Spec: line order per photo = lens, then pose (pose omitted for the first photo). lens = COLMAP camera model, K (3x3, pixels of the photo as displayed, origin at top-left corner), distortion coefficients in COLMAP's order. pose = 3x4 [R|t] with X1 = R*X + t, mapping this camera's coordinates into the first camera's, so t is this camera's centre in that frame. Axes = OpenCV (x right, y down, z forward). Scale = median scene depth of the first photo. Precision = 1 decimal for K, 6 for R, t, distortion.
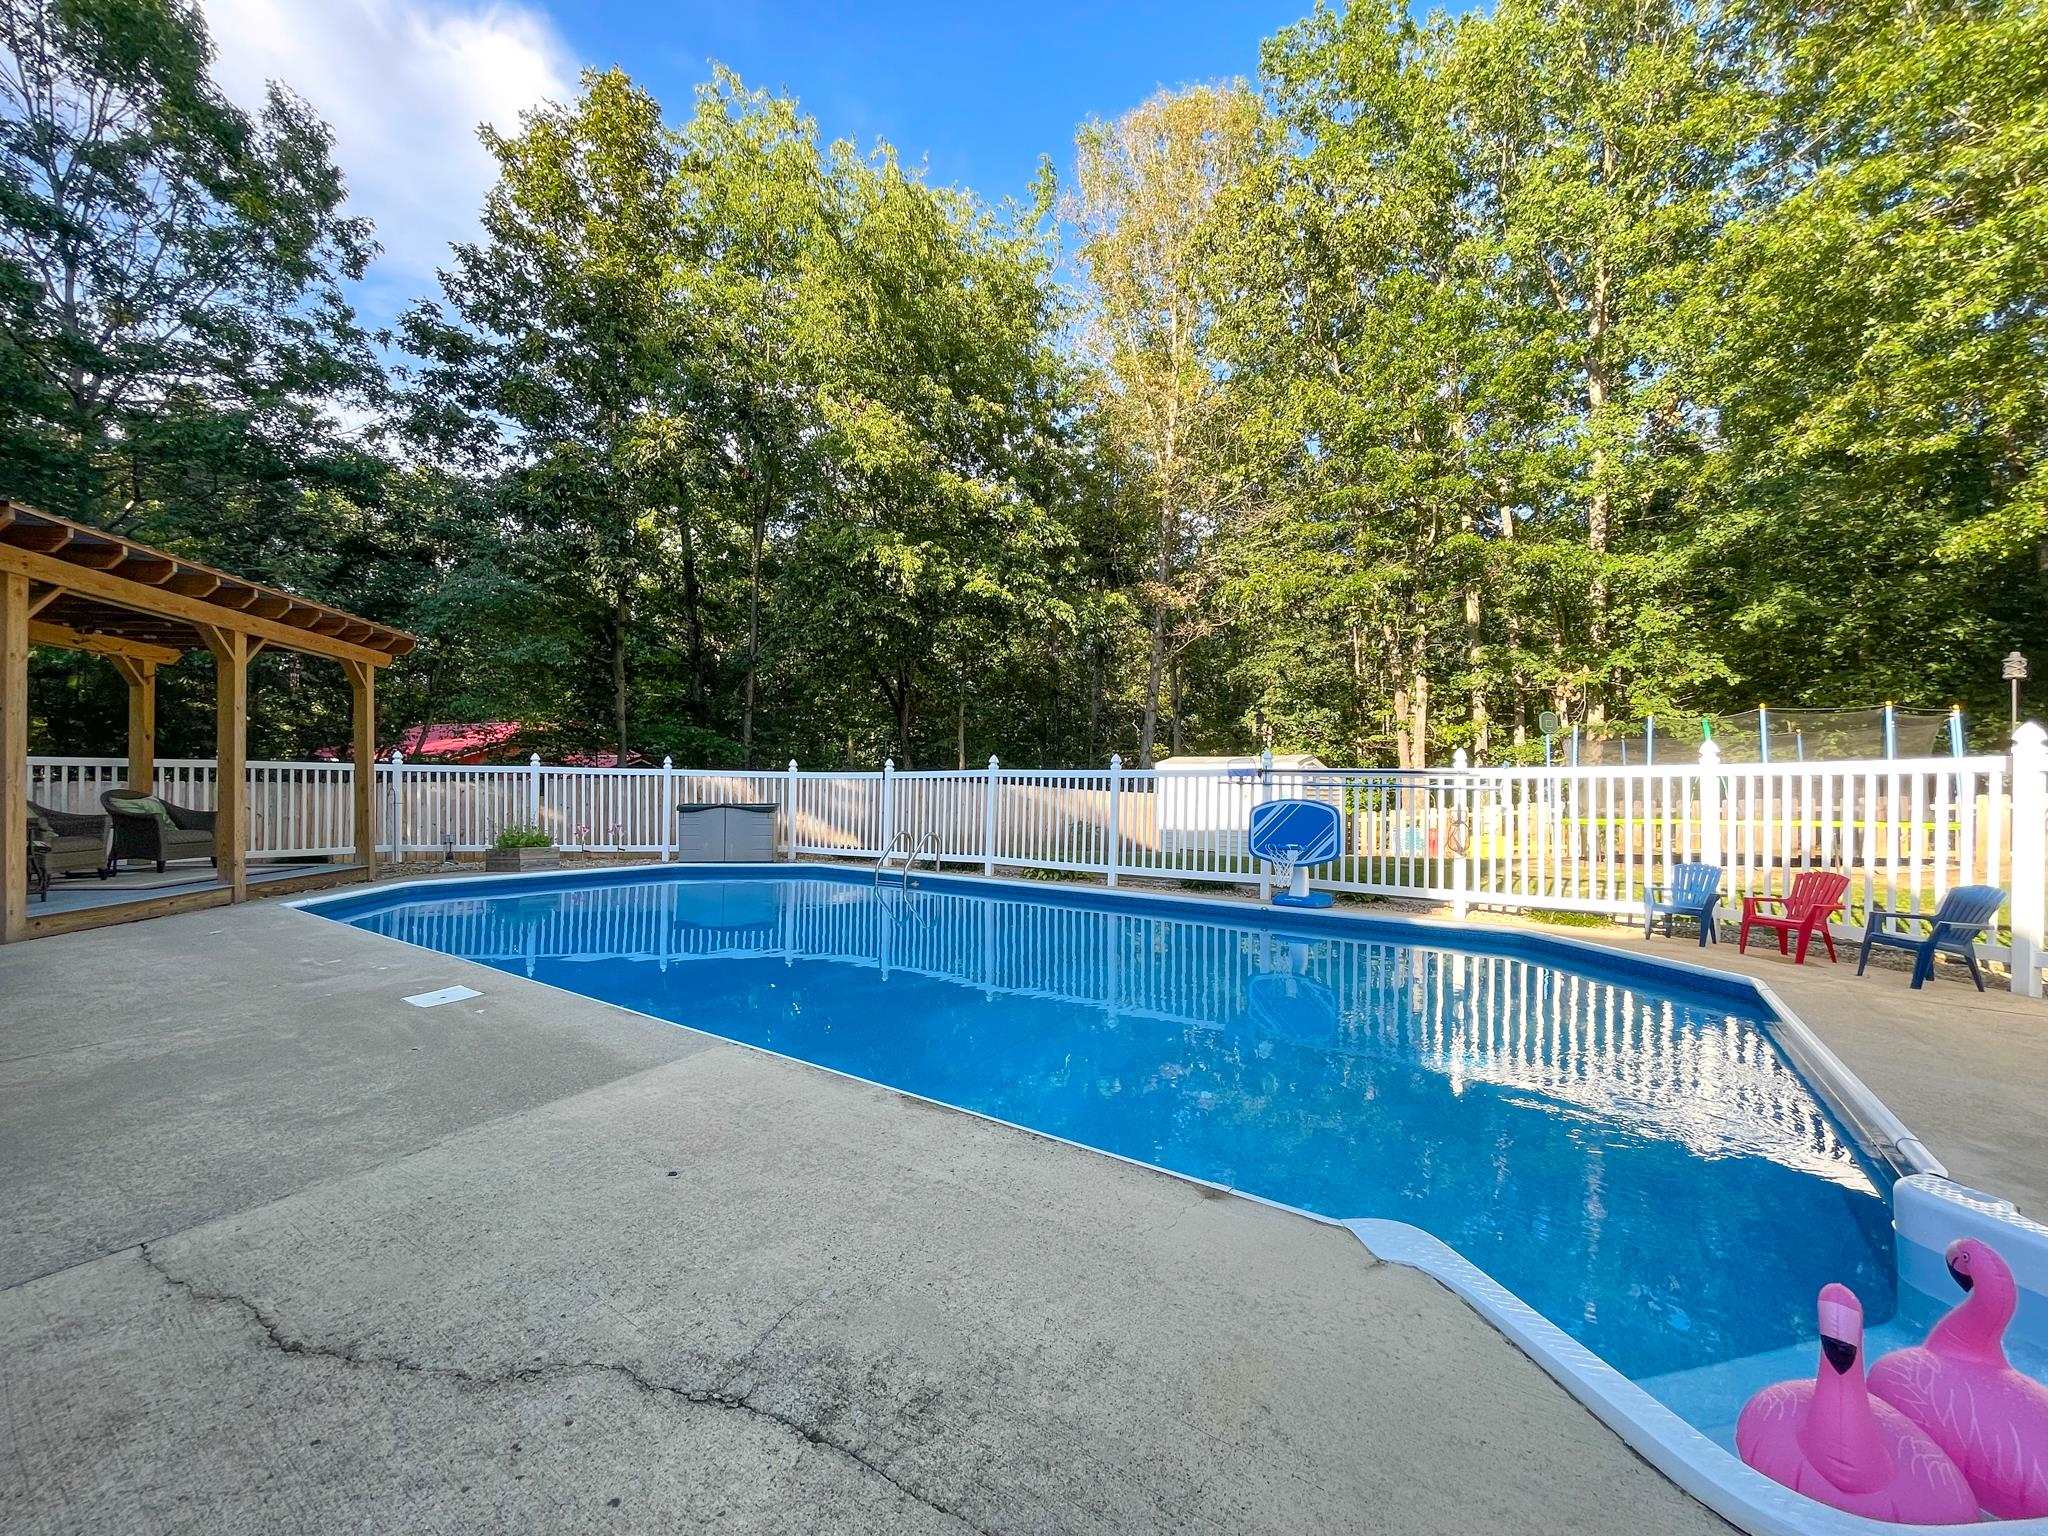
lens RADIAL K [[839.5, 0, 1055.1], [0, 839.5, 791.9], [0, 0, 1]] dist [-0.005206, -0.000115]
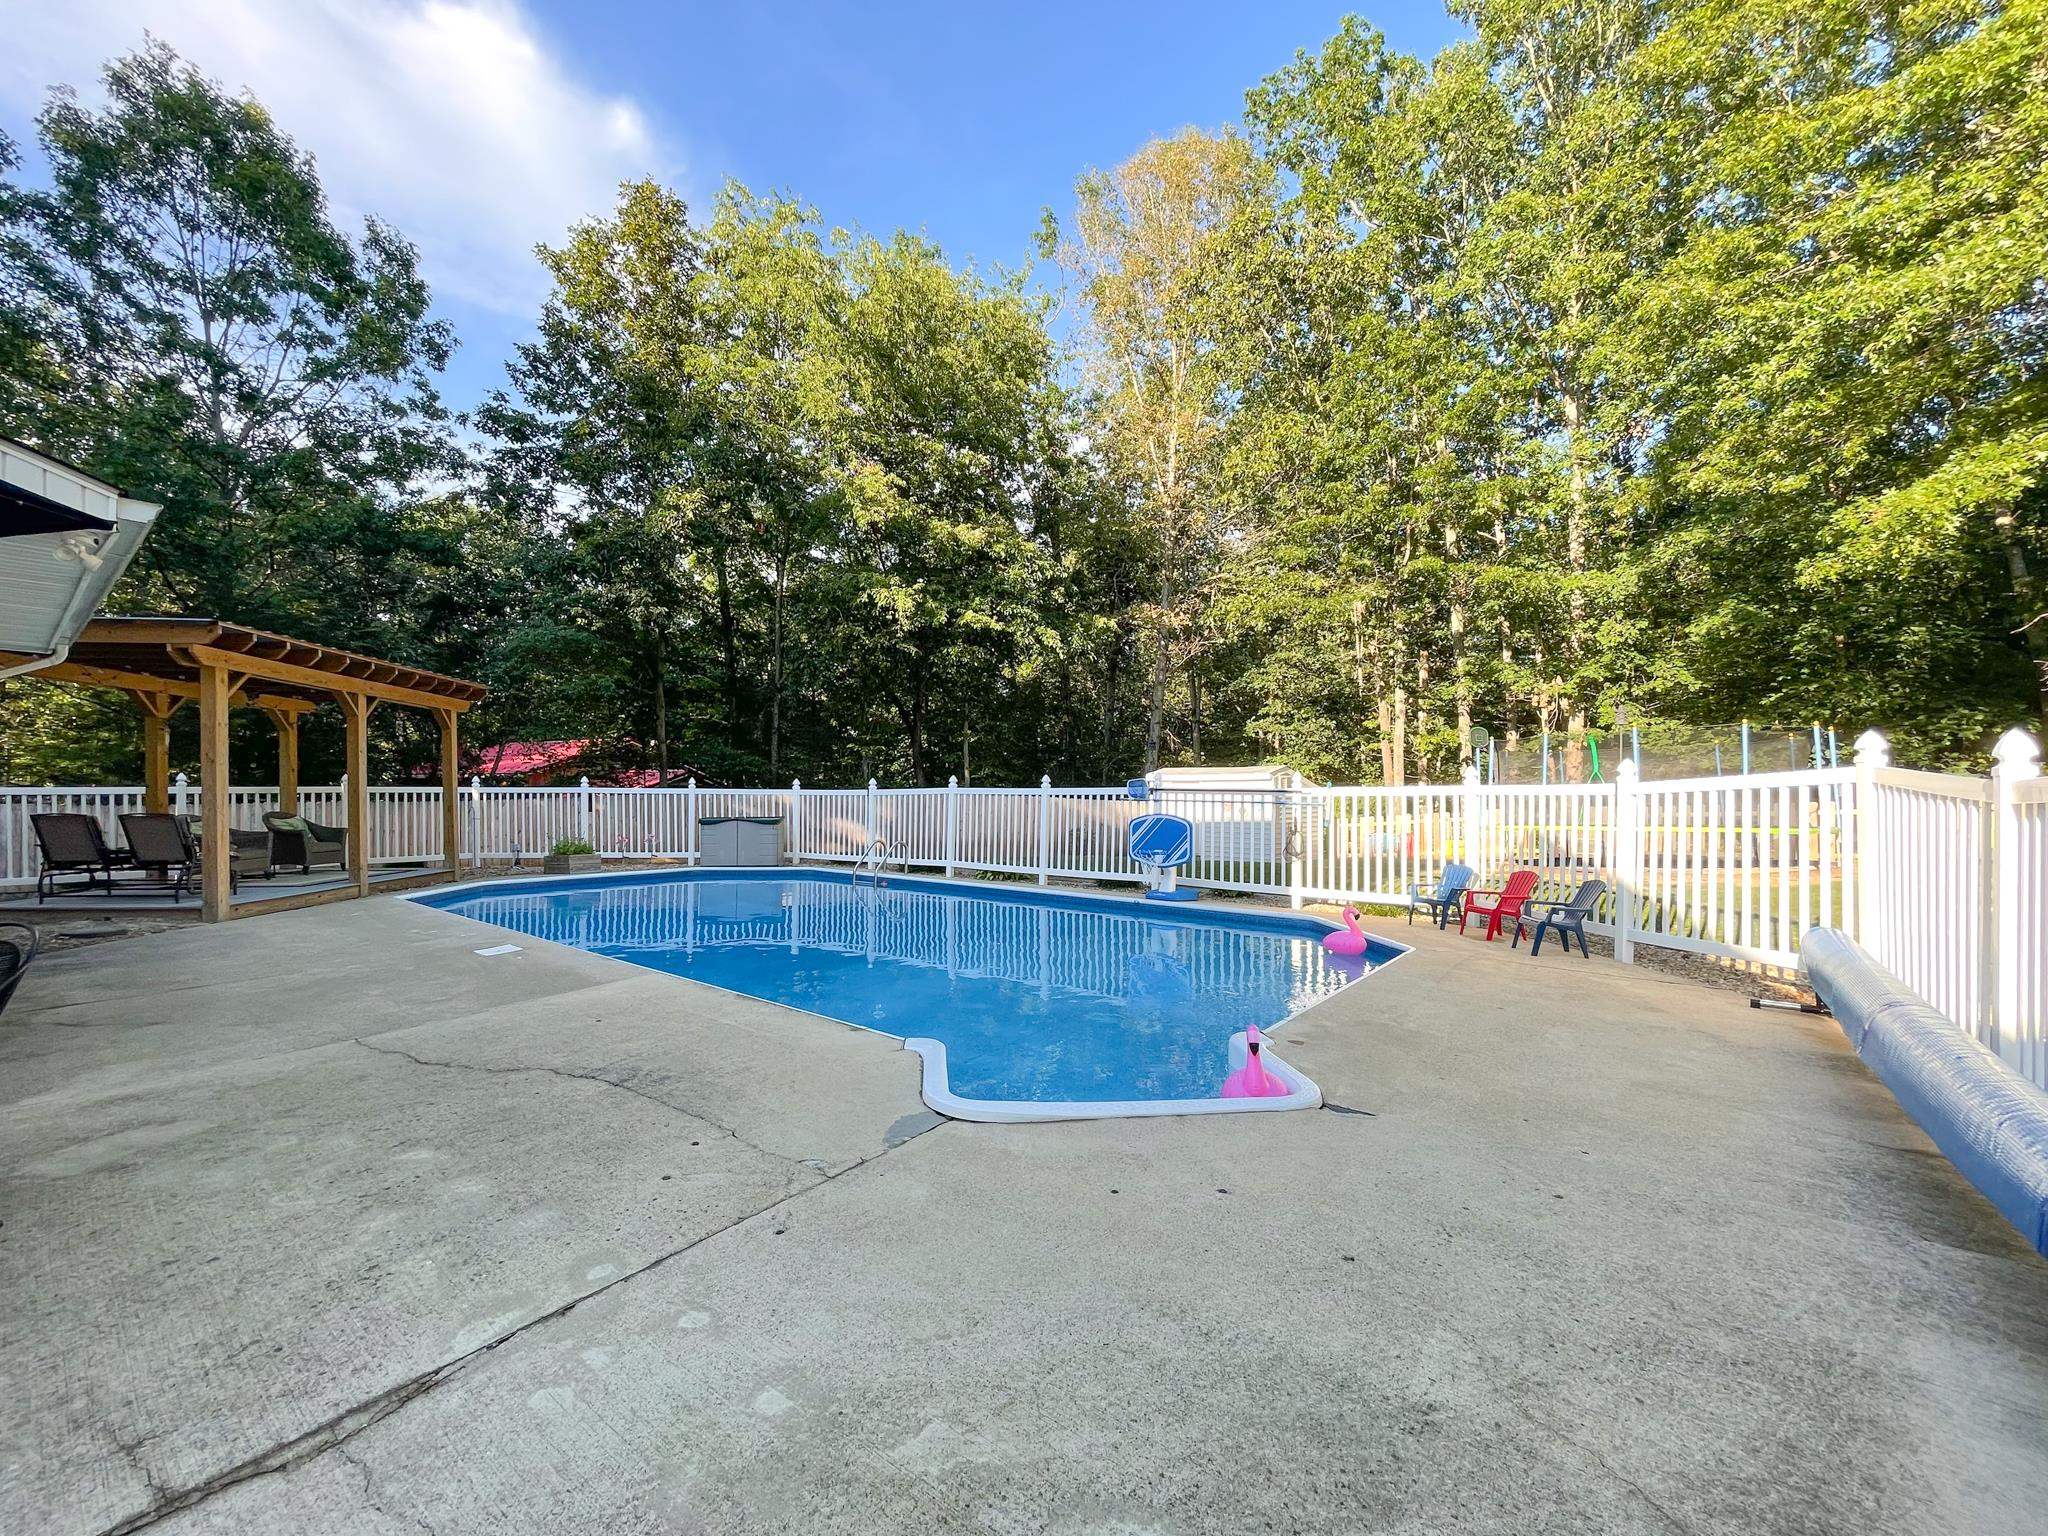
lens RADIAL K [[839.5, 0, 1047.1], [0, 839.5, 802.1], [0, 0, 1]] dist [-0.005206, -0.000115]
pose [[0.997338, -0.007614, -0.072520, 0.112507], [0.008129, 0.999944, 0.006808, -0.010051], [0.072464, -0.007379, 0.997344, -0.134837]]
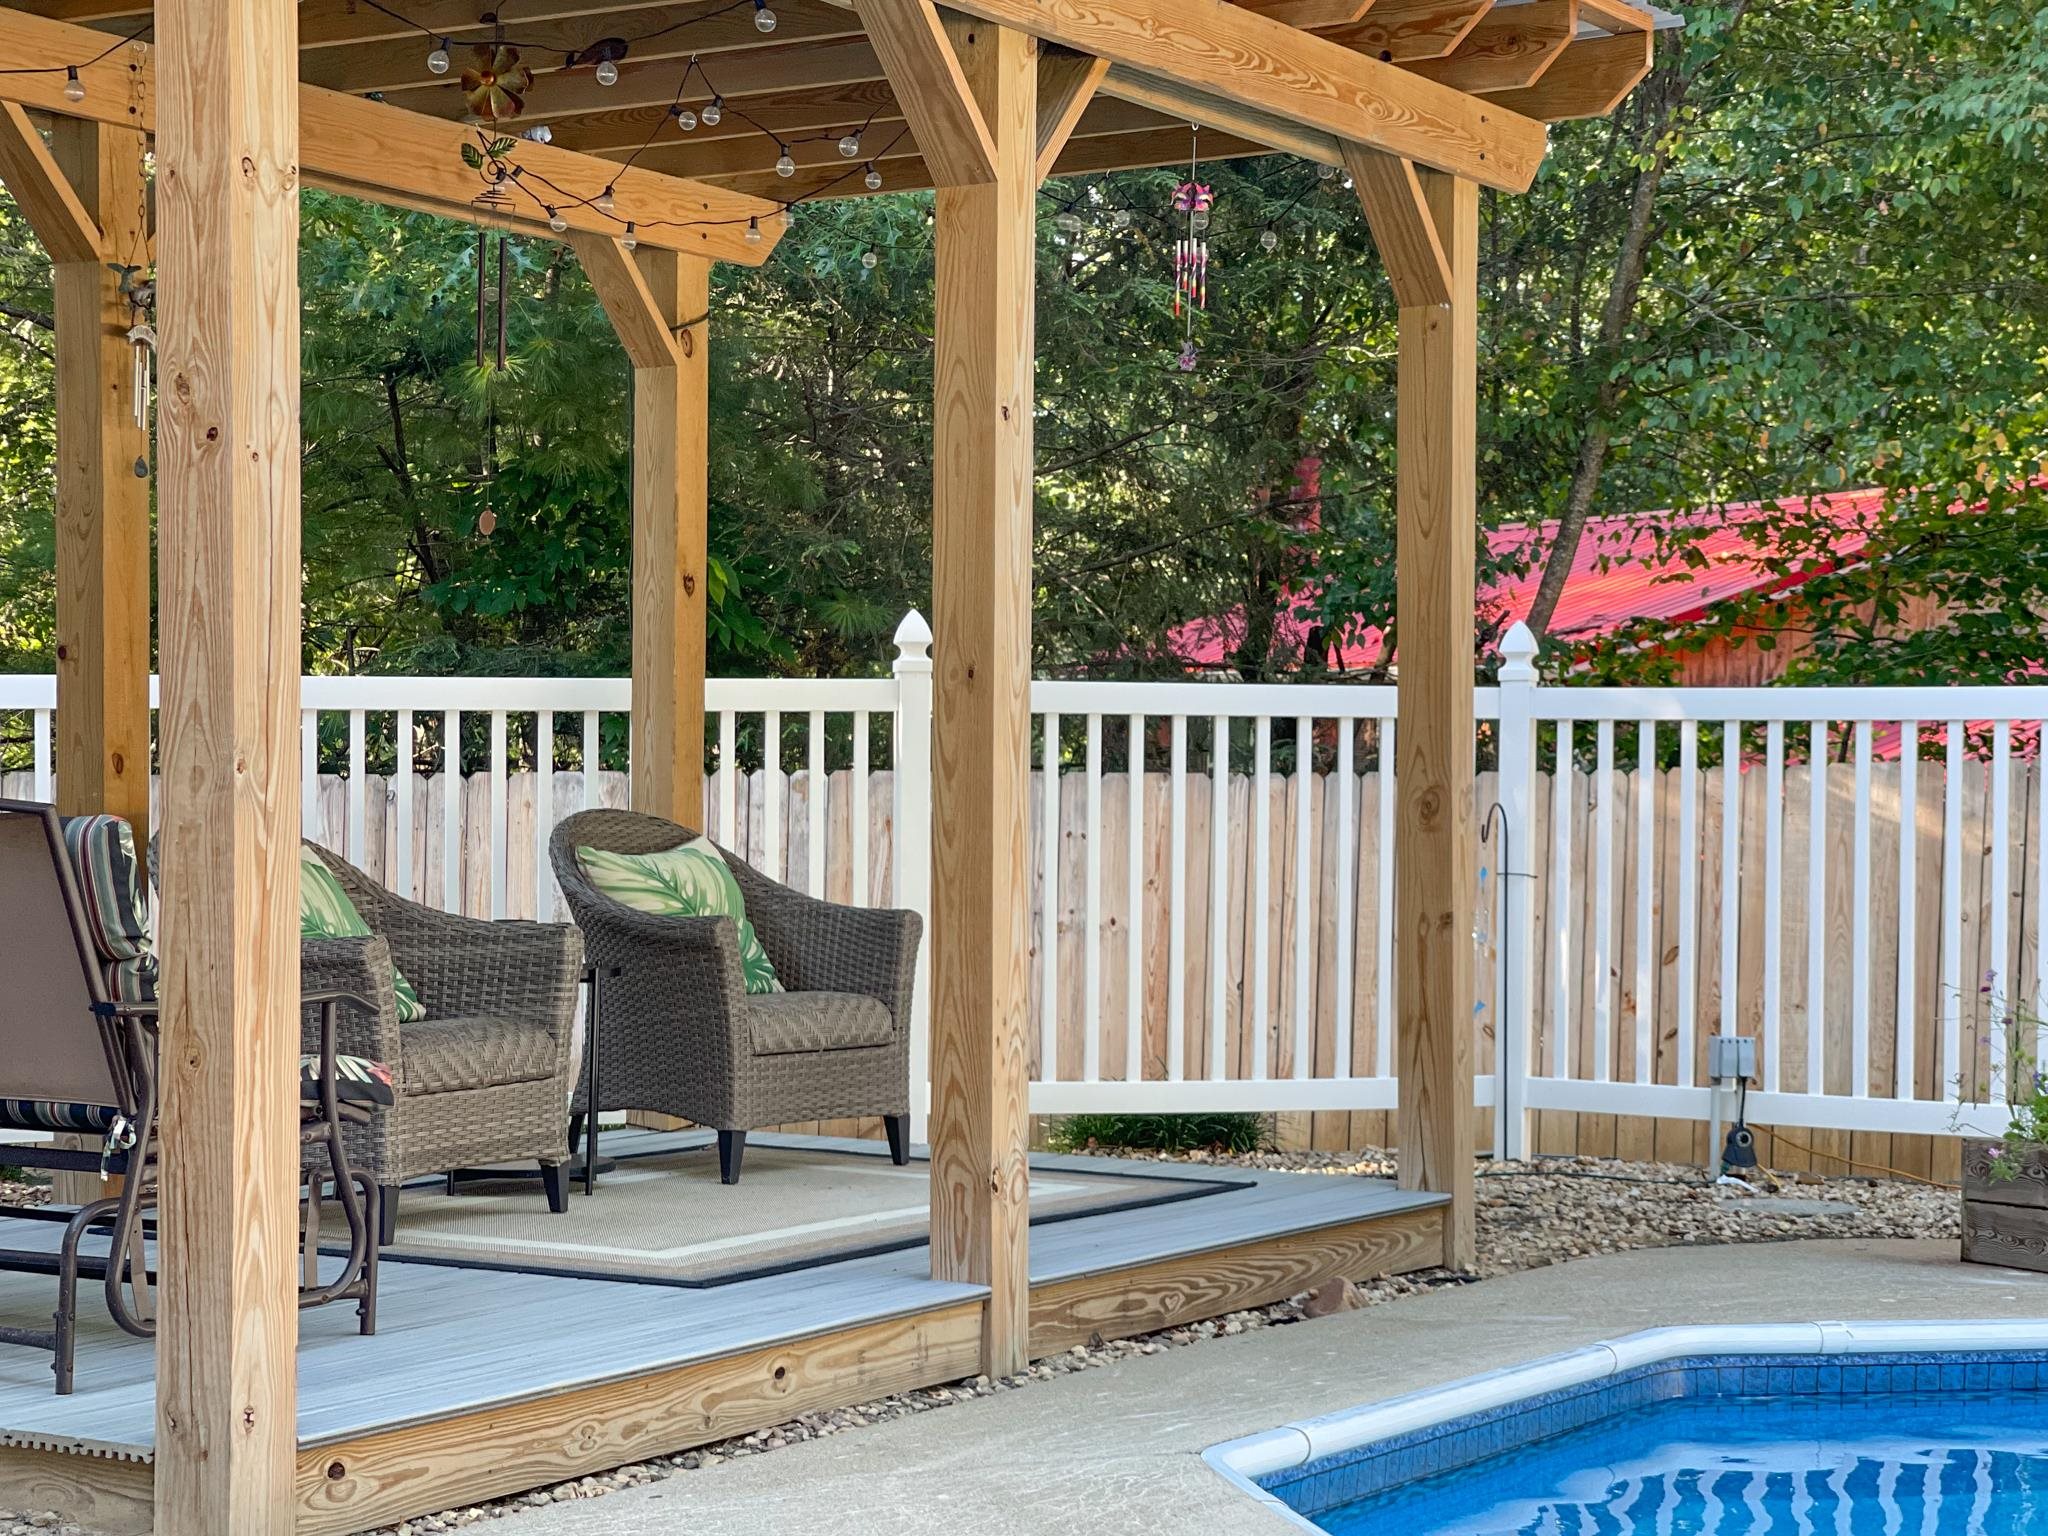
lens RADIAL K [[3990.4, 0, 1018.6], [0, 3990.4, 817.8], [0, 0, 1]] dist [0.164039, 0.000000]
pose [[0.739480, 0.004811, -0.673161, -0.168941], [-0.002579, 0.999987, 0.004314, -0.003406], [0.673174, -0.001454, 0.739483, 0.149425]]
